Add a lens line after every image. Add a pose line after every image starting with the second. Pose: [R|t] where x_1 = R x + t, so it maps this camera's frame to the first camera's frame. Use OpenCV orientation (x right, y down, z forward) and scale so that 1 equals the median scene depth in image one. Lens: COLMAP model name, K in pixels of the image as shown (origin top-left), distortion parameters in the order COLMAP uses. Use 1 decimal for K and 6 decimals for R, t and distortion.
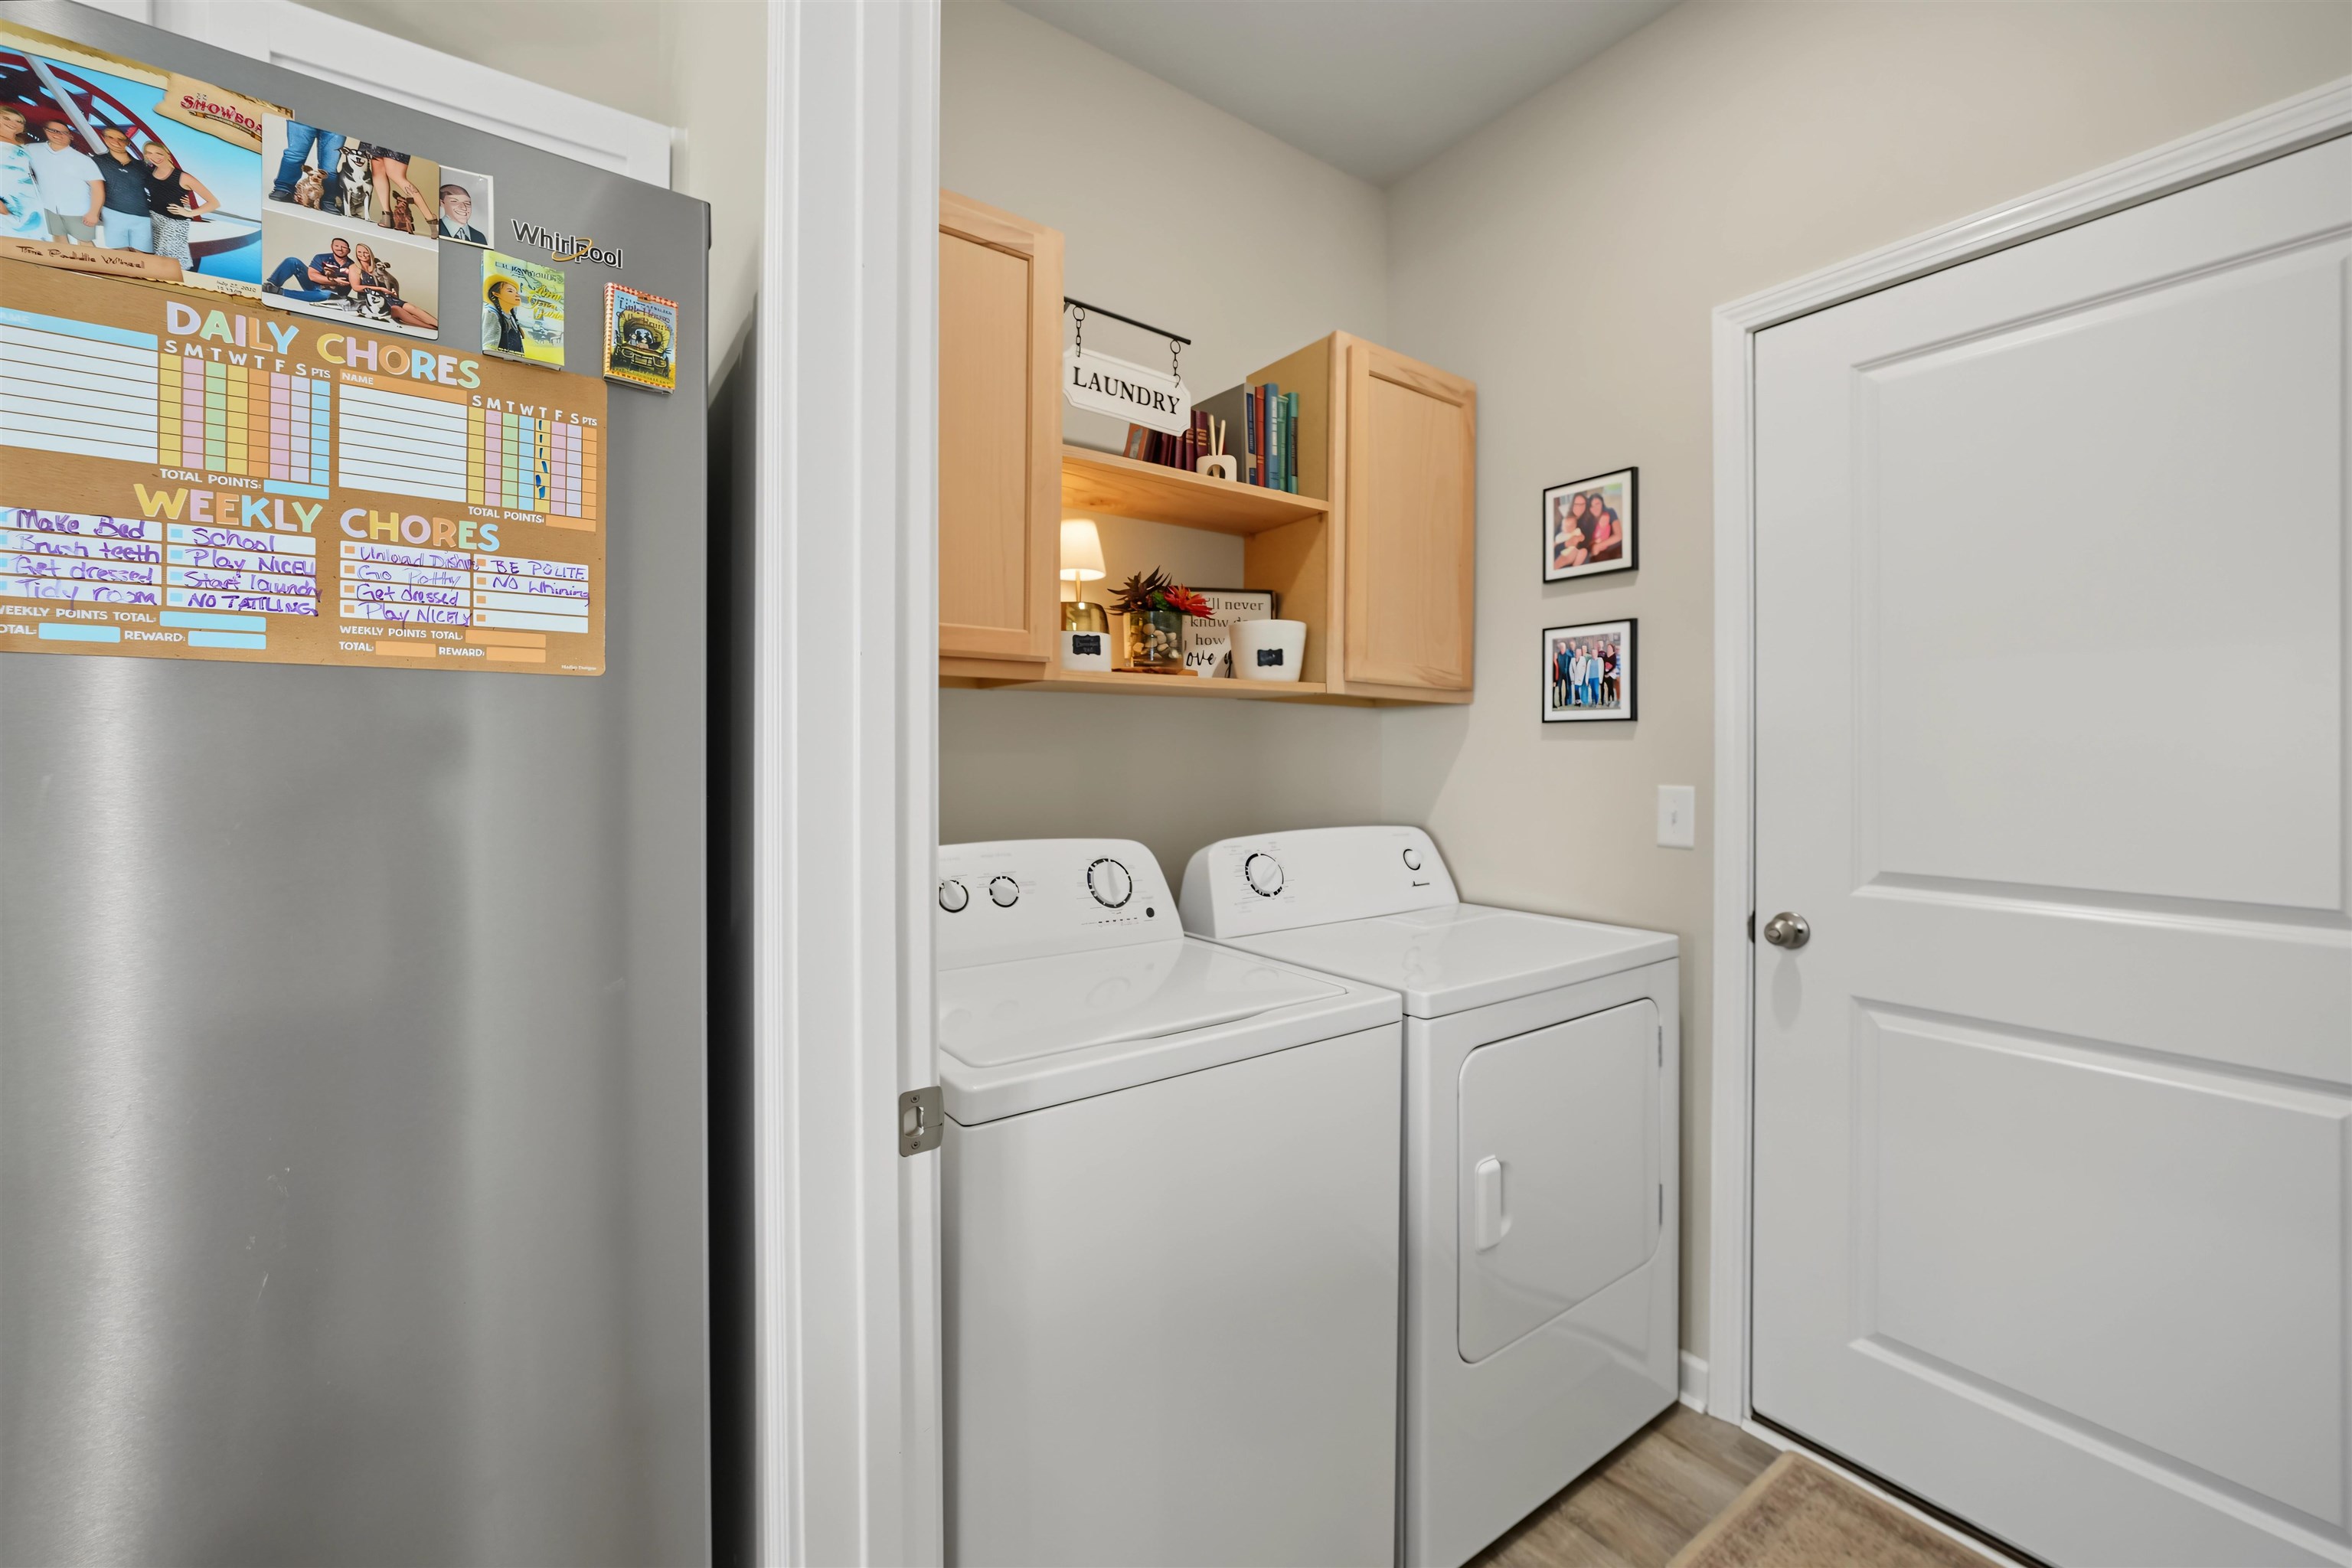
lens RADIAL K [[904.4, 0, 1176.2], [0, 904.4, 761.8], [0, 0, 1]] dist [-0.043677, 0.009083]
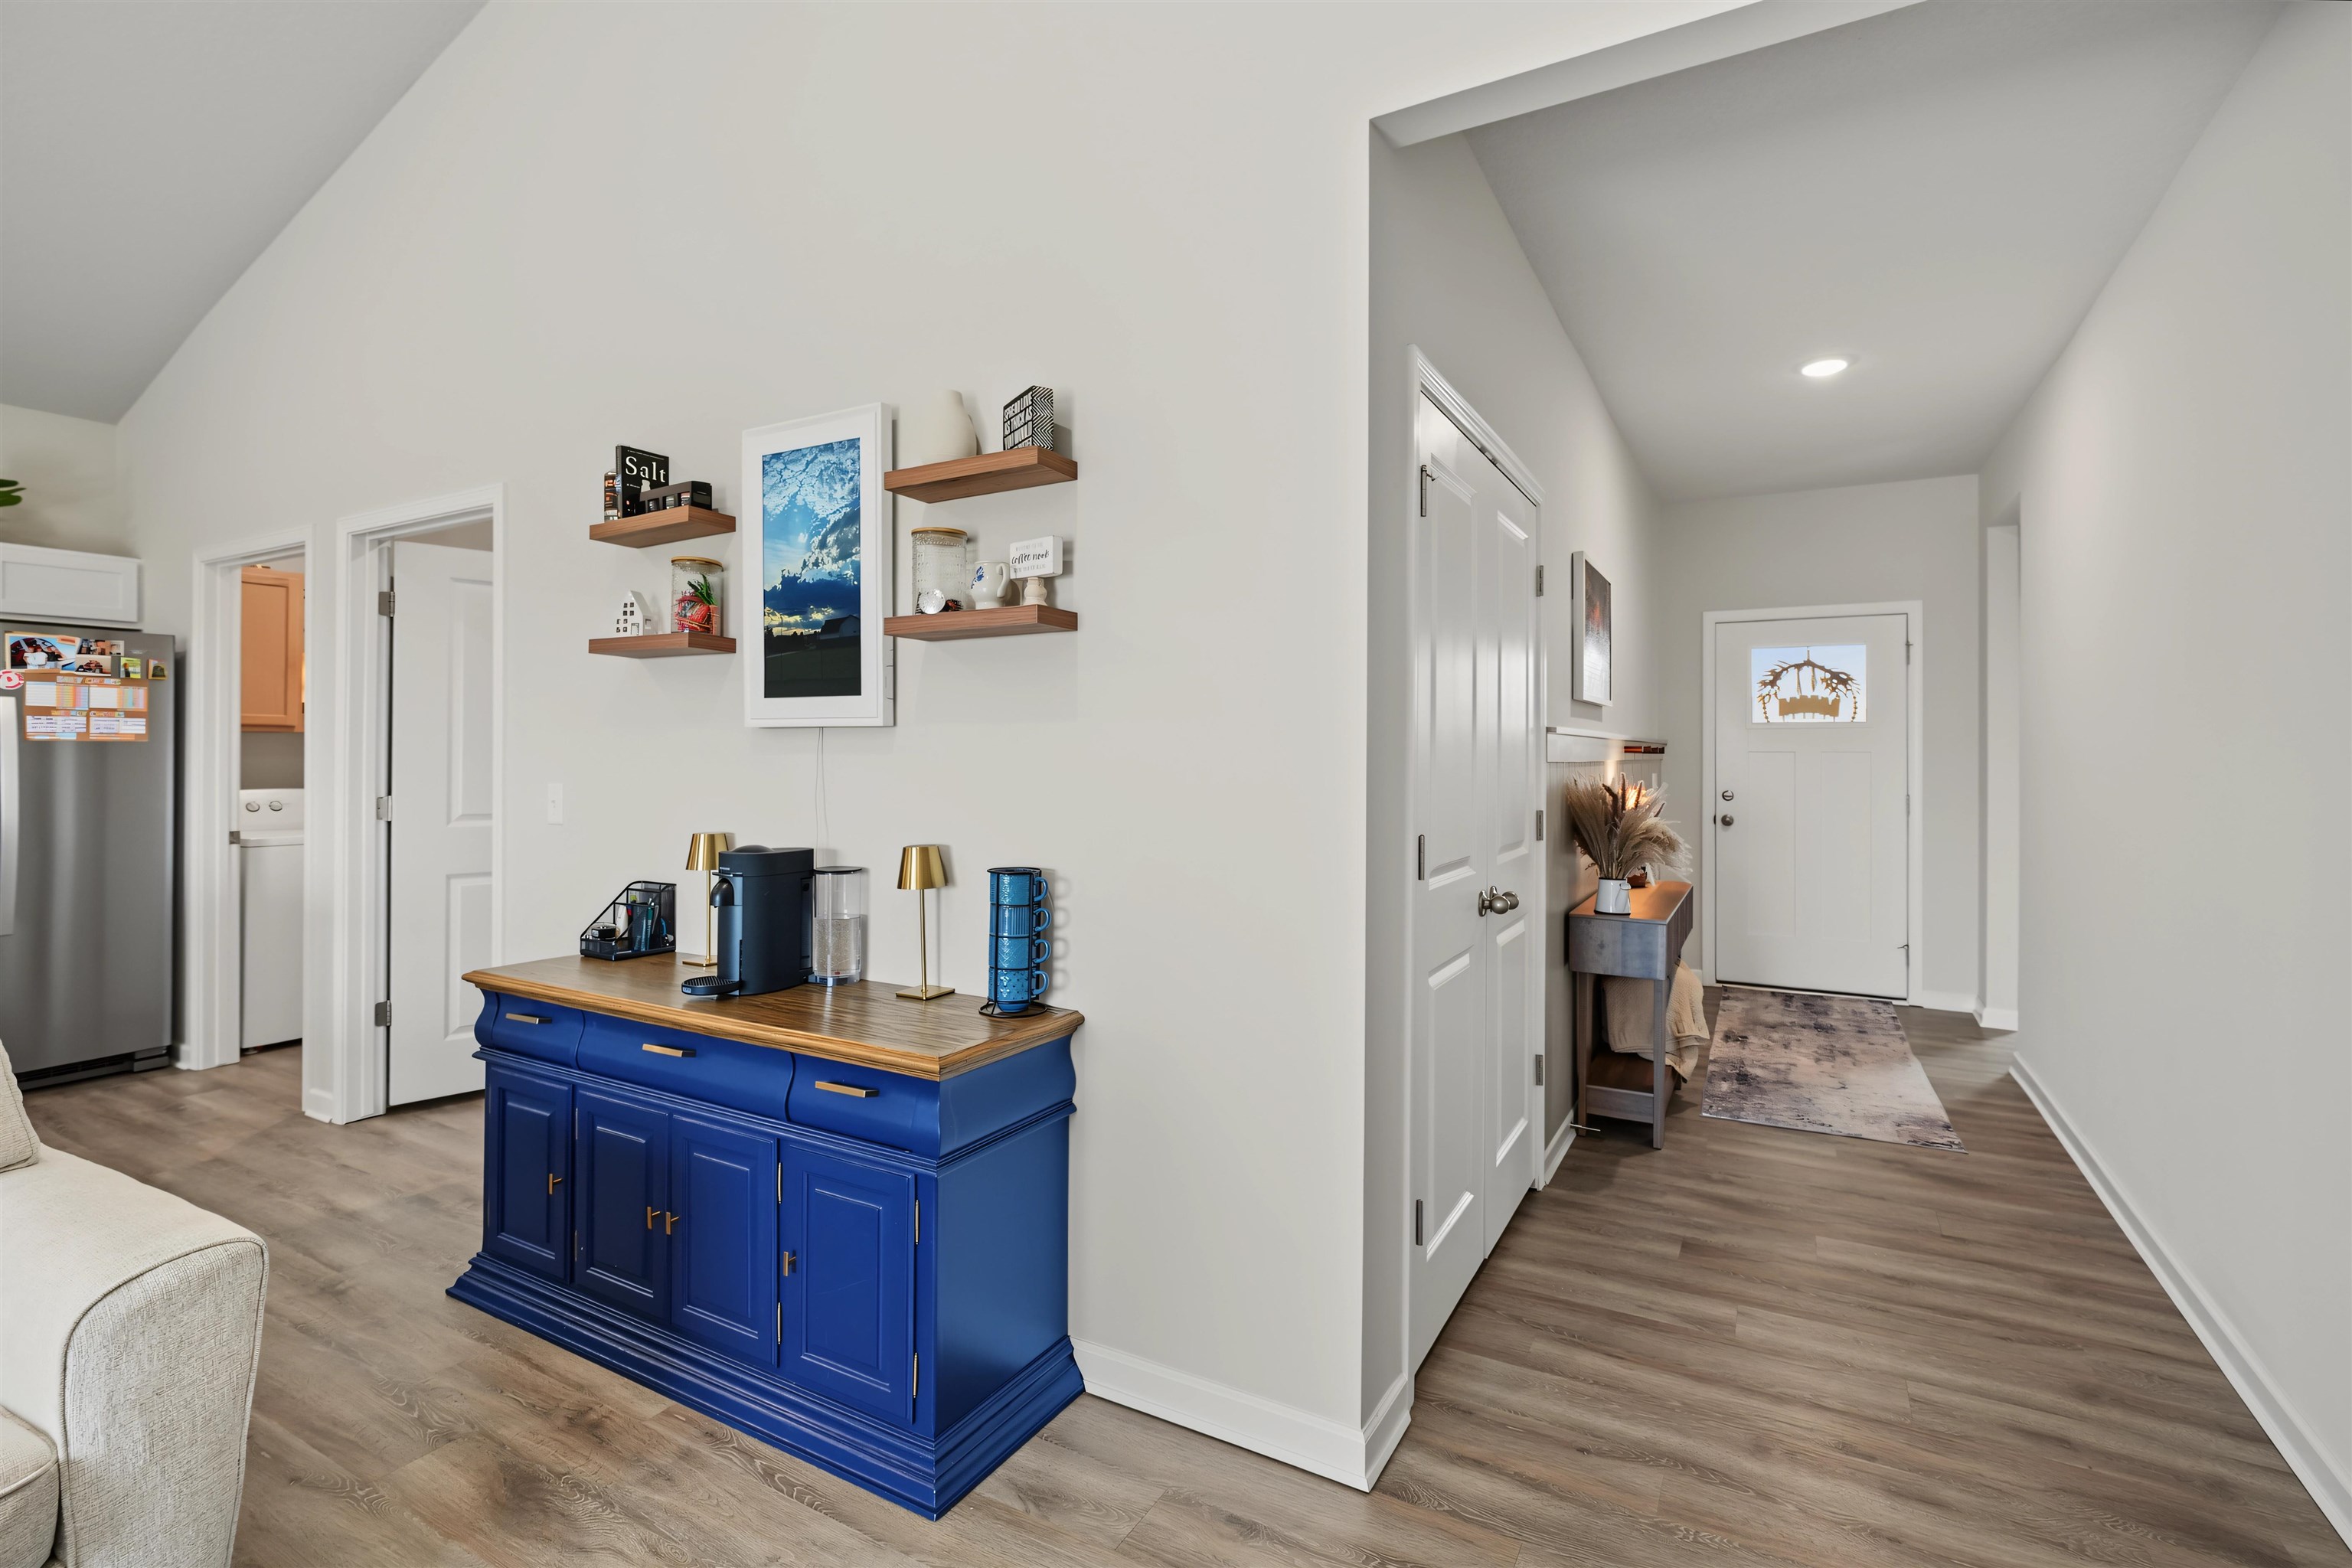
lens RADIAL K [[1068.3, 0, 1186.4], [0, 1068.3, 752.3], [0, 0, 1]] dist [0.000820, -0.000062]
pose [[0.905753, 0.005788, 0.423766, 2.263436], [-0.001574, 0.999946, -0.010294, 0.008863], [-0.423802, 0.008657, 0.905713, -7.553153]]
